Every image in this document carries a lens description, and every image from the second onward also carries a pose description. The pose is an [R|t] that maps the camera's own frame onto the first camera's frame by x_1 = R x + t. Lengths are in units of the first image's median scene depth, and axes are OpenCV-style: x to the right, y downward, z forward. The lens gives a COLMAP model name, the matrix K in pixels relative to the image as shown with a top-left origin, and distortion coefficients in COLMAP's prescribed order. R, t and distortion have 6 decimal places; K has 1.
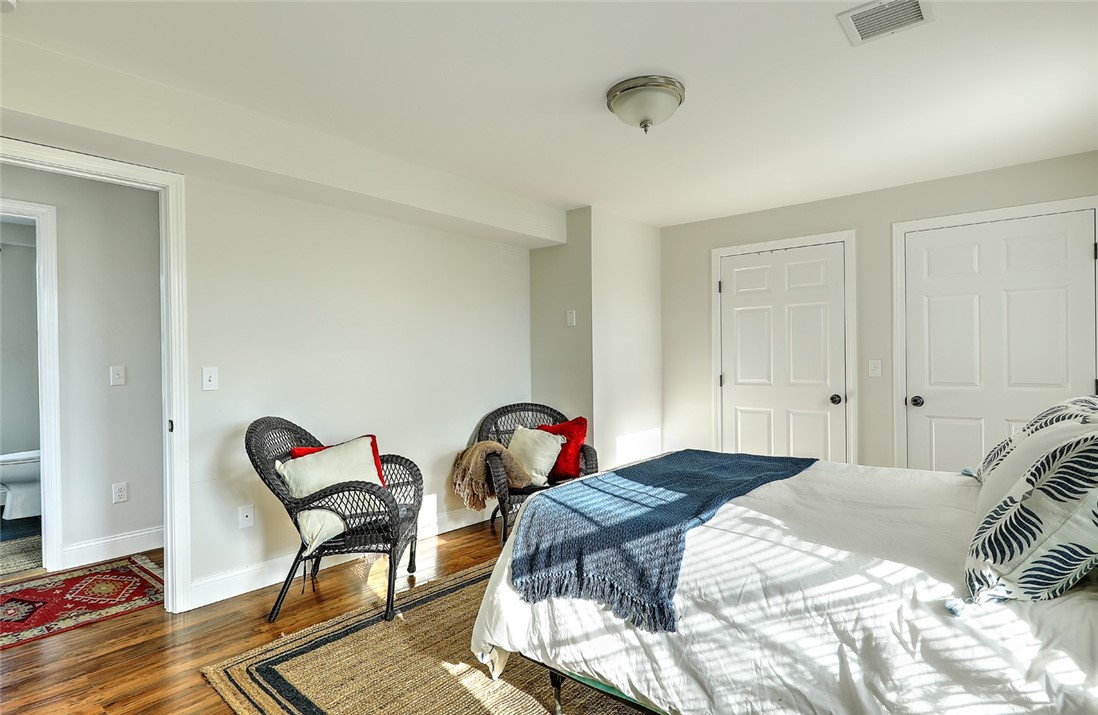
lens RADIAL K [[564.0, 0, 549.0], [0, 564.0, 357.5], [0, 0, 1]] dist [0.001533, 0.000225]
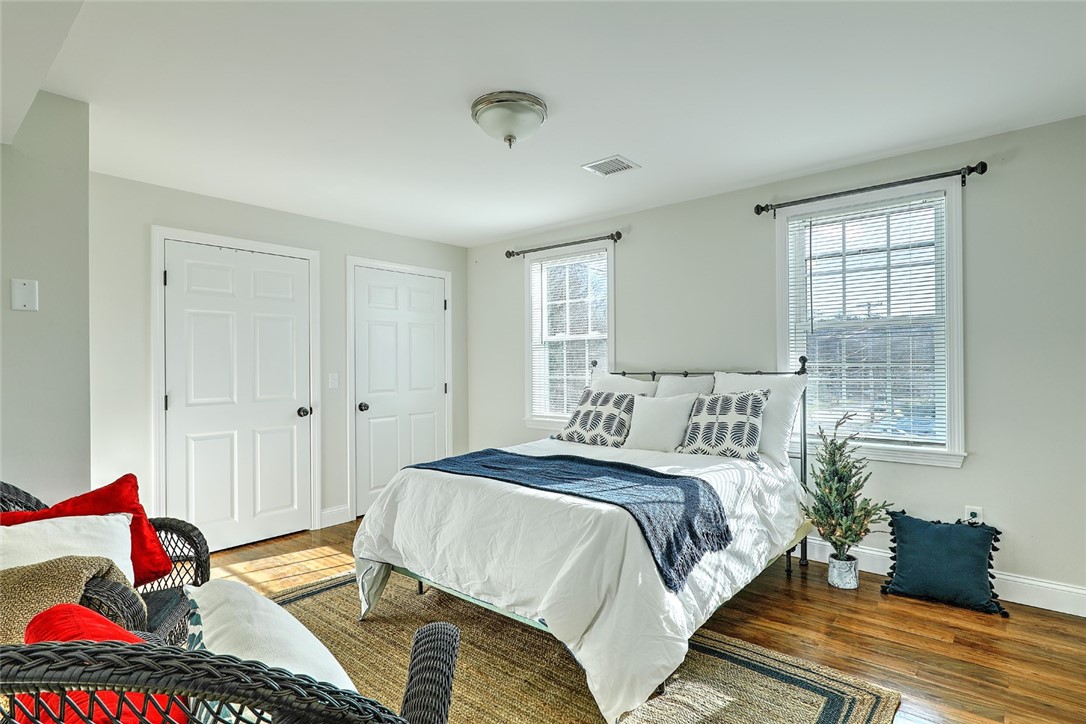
lens RADIAL K [[560.7, 0, 543.0], [0, 560.7, 362.0], [0, 0, 1]] dist [0.001745, -0.000017]
pose [[0.020762, 0.019674, 0.999591, -0.506059], [0.013376, 0.999711, -0.019954, 0.009936], [-0.999695, 0.013784, 0.020493, 0.552176]]
